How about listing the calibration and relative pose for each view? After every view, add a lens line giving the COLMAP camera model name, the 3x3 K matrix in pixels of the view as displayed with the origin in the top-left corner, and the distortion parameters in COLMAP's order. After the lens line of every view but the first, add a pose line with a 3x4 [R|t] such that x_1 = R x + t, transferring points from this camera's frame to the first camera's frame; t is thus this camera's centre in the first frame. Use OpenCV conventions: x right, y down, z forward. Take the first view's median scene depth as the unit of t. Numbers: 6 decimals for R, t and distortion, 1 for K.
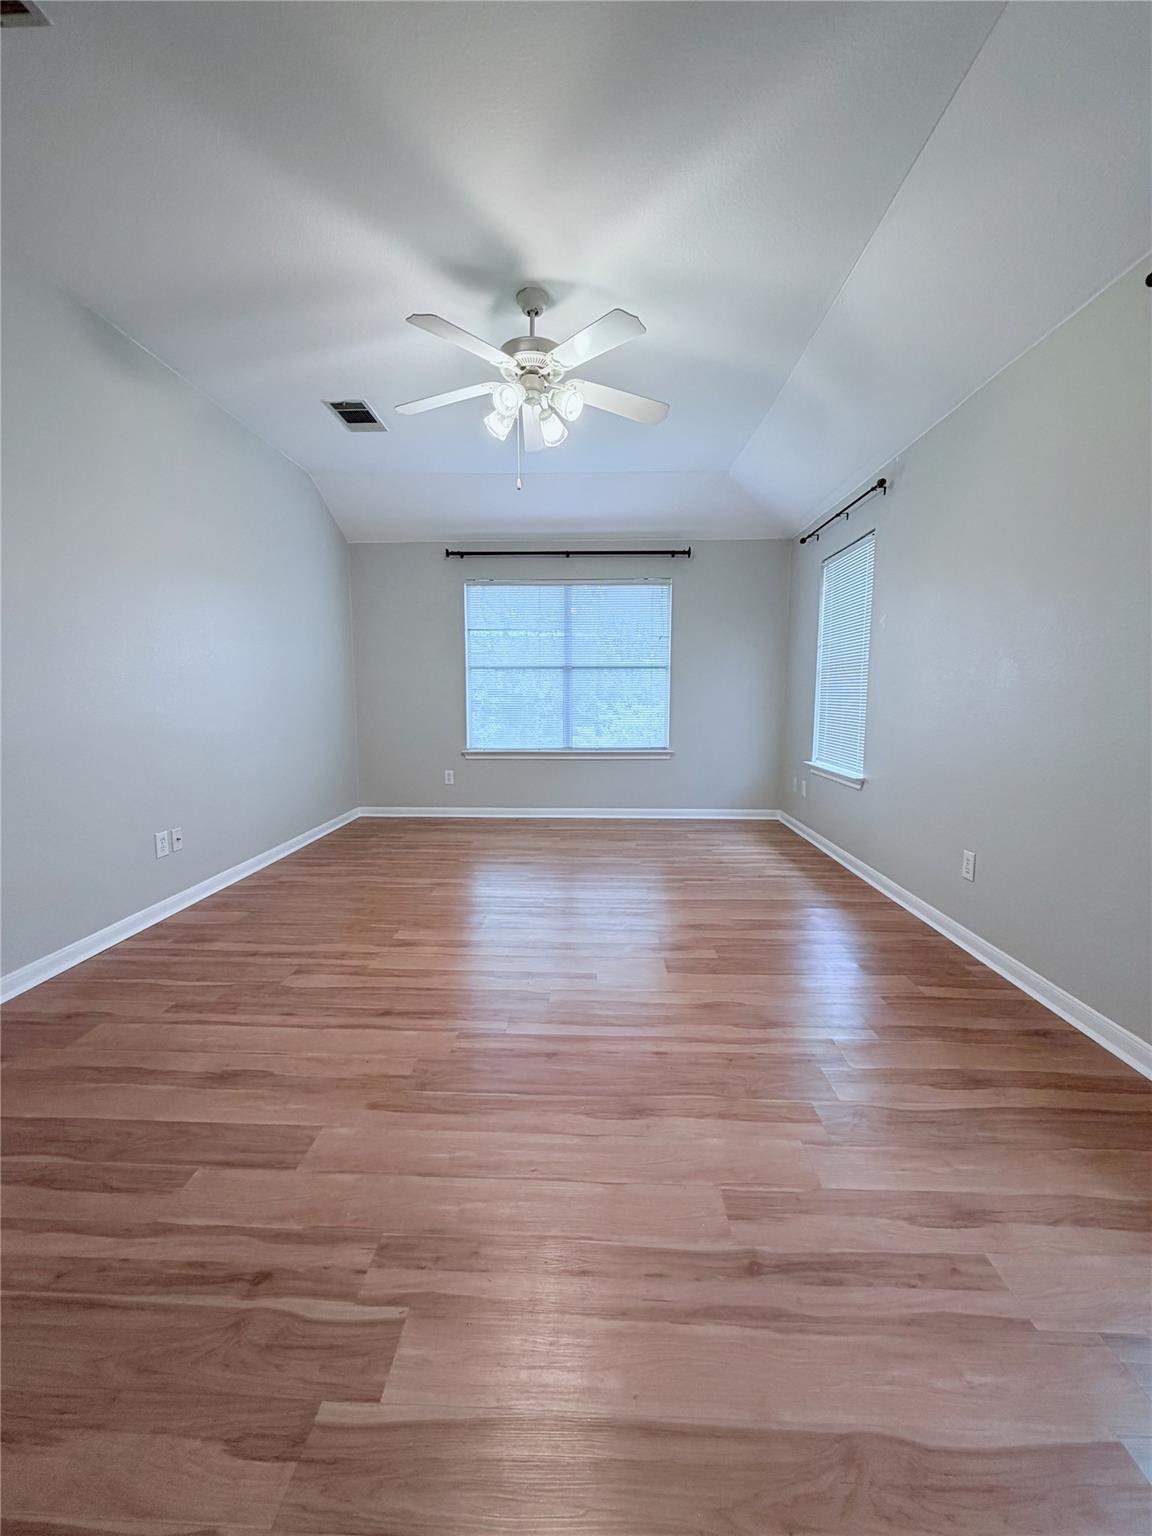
lens RADIAL K [[613.0, 0, 571.1], [0, 613.0, 759.2], [0, 0, 1]] dist [-0.000659, 0.000279]
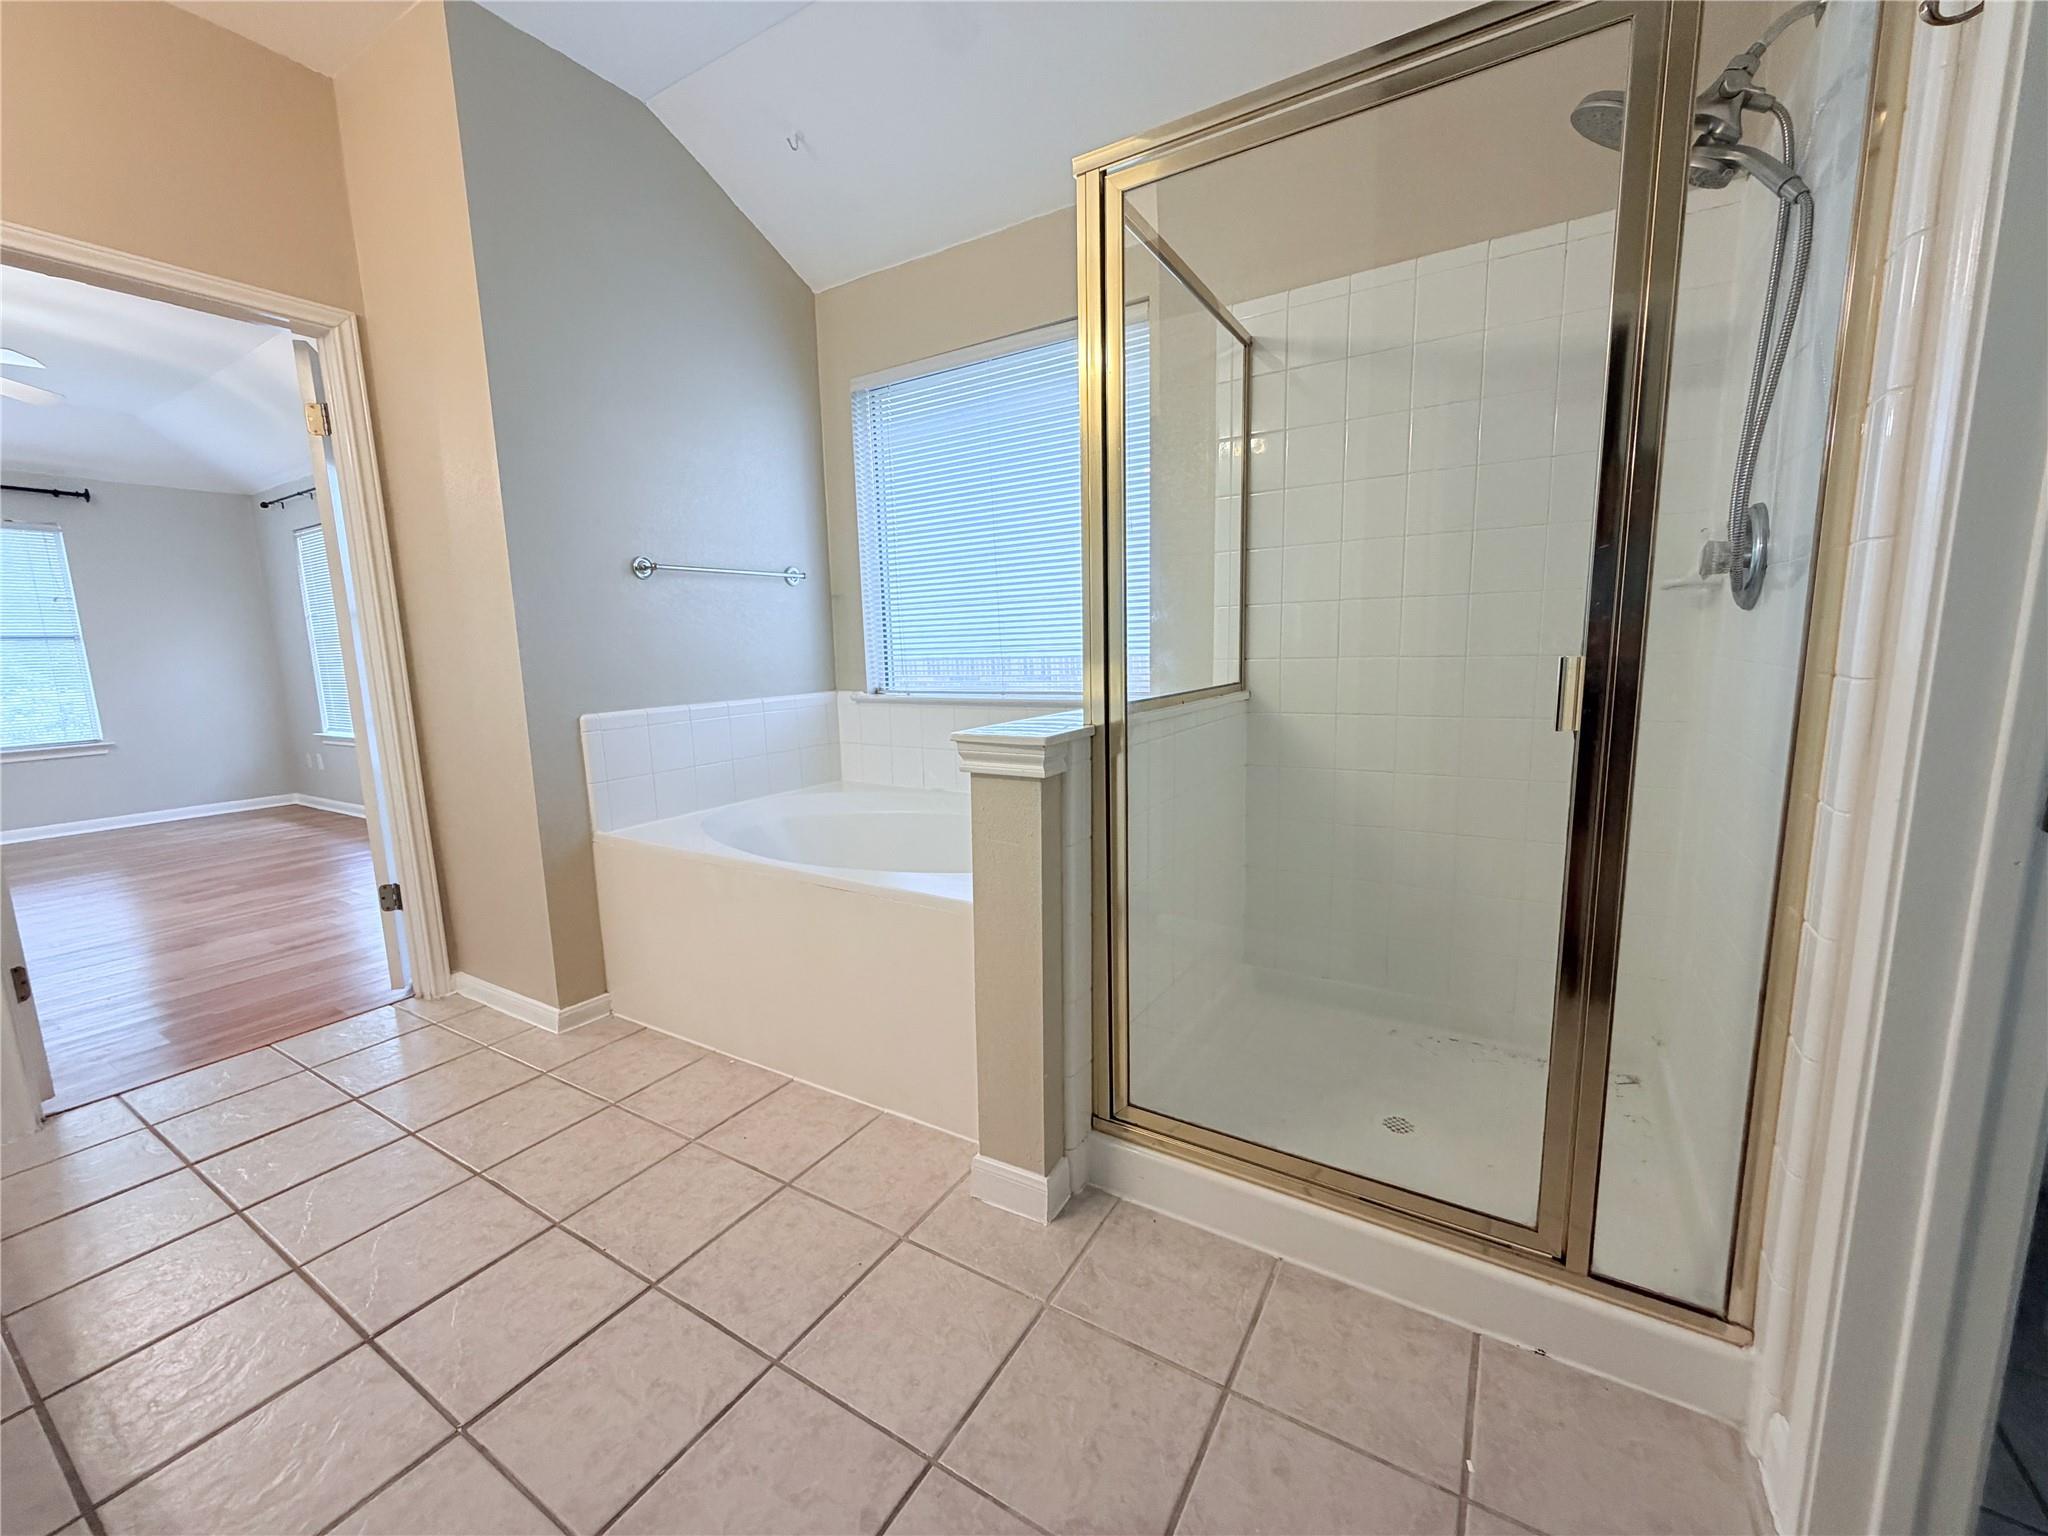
lens RADIAL K [[817.3, 0, 1021.0], [0, 817.3, 768.5], [0, 0, 1]] dist [-0.000659, 0.000279]
pose [[0.492930, -0.146815, 0.857593, -0.201918], [0.121693, 0.987606, 0.099125, 0.069881], [-0.861517, 0.055501, 0.504687, -0.666610]]
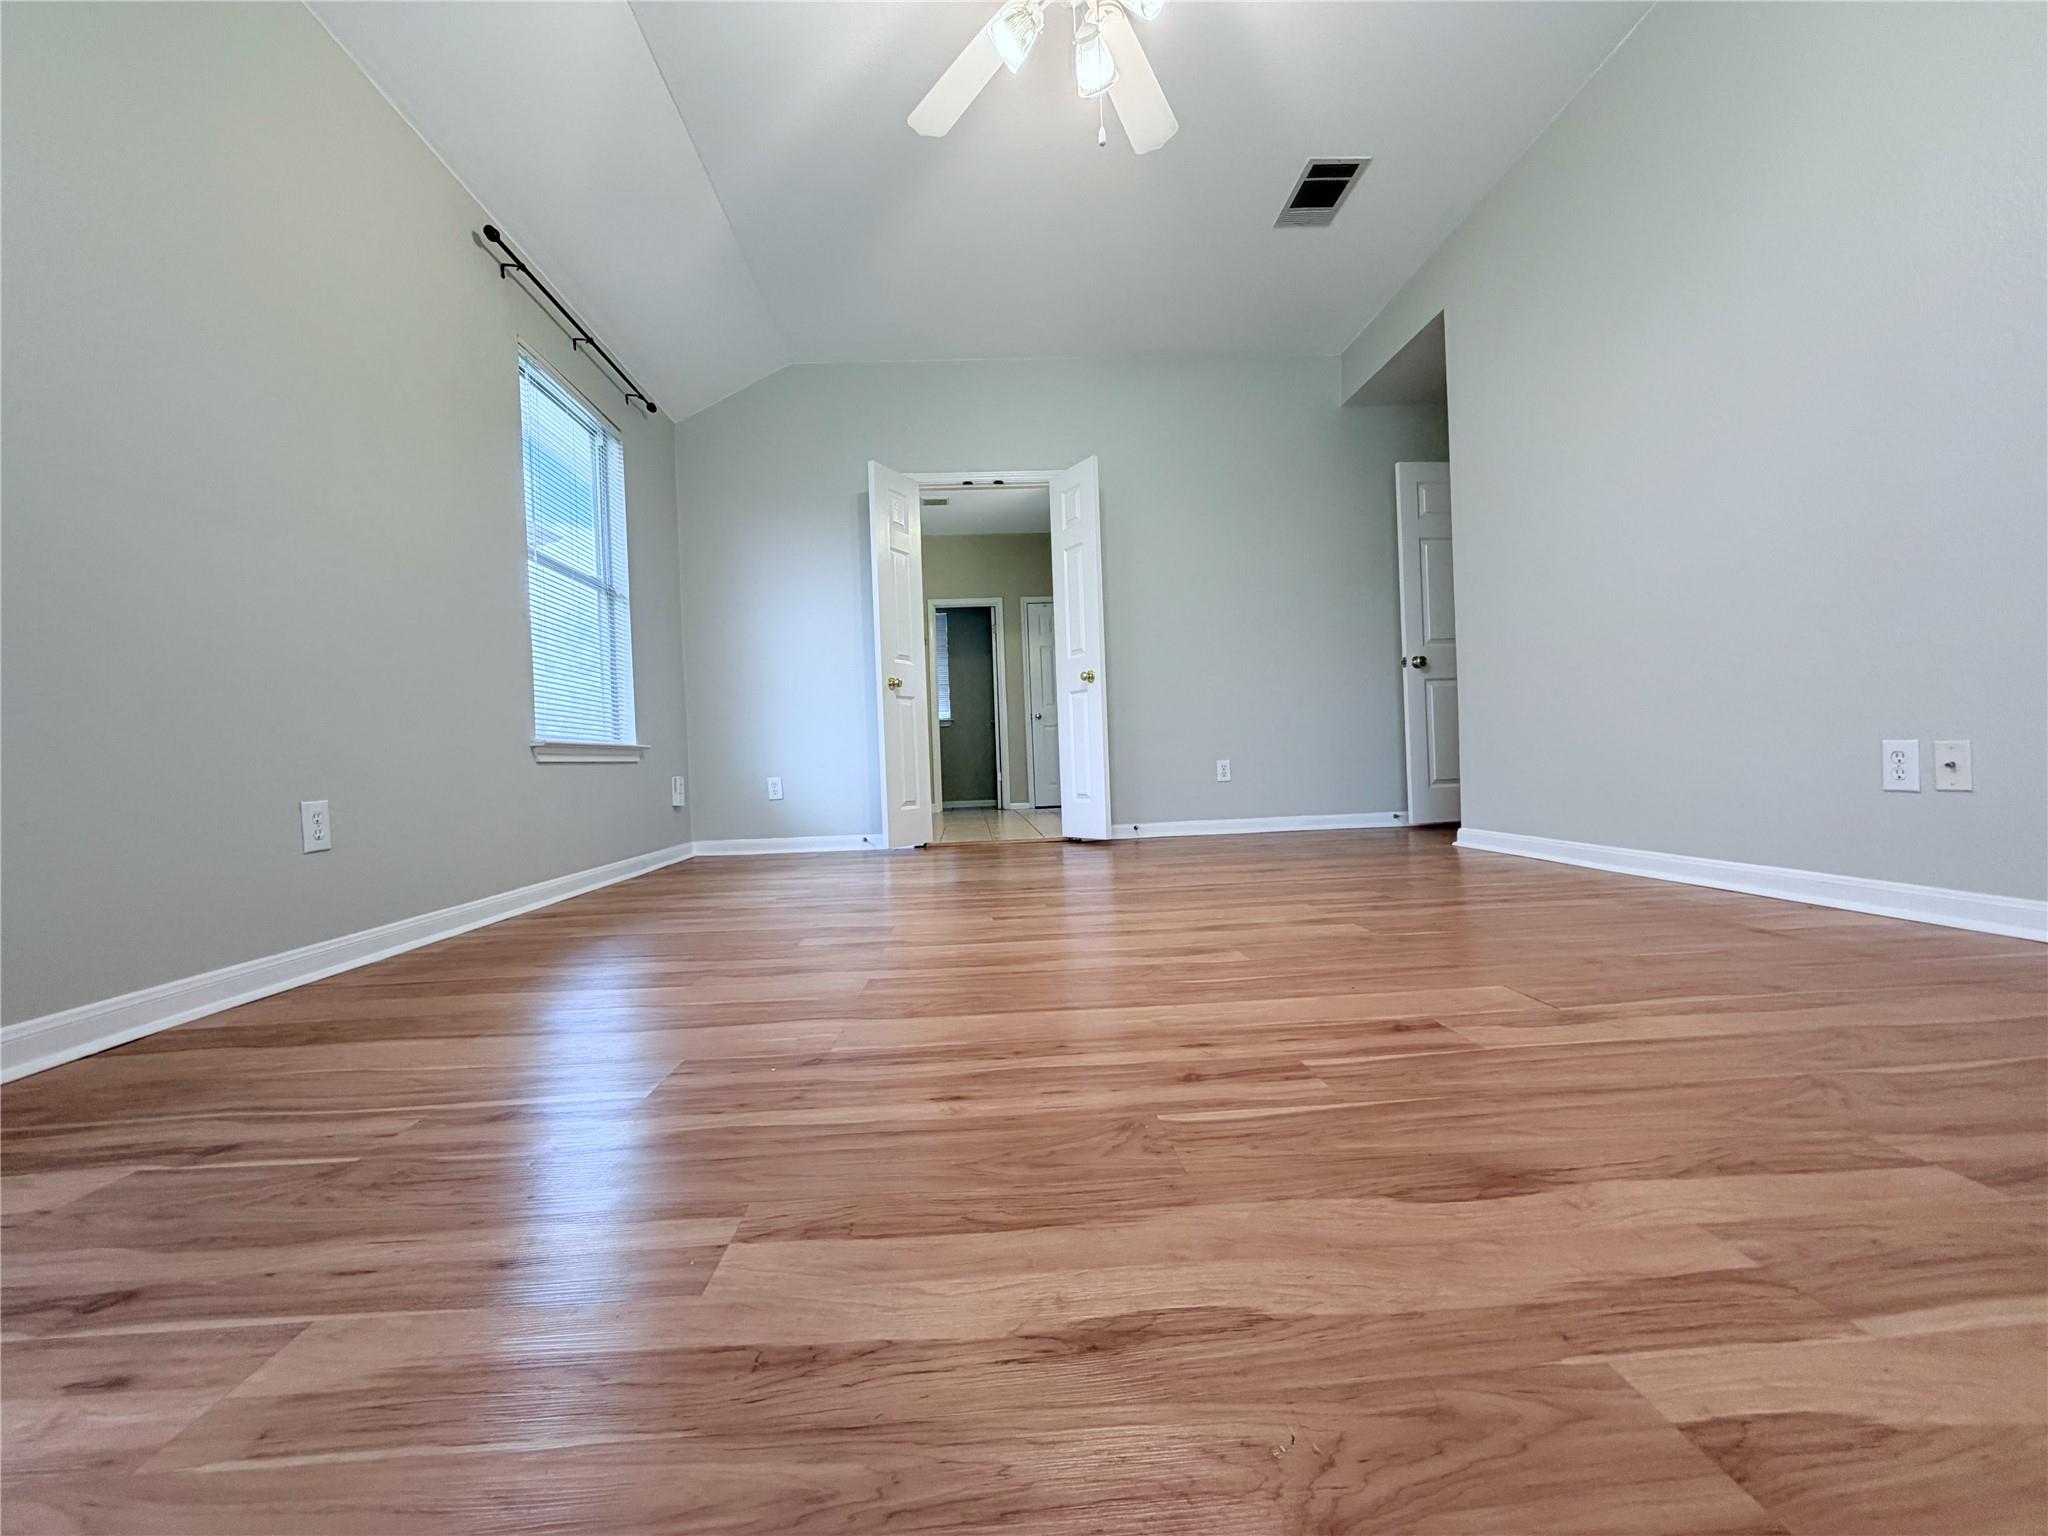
lens RADIAL K [[817.3, 0, 1016.4], [0, 817.3, 770.5], [0, 0, 1]] dist [-0.000659, 0.000279]
pose [[-0.994911, 0.038190, -0.093239, 0.053364], [0.027595, 0.993281, 0.112391, 0.035748], [0.096905, 0.109246, -0.989280, 1.062199]]
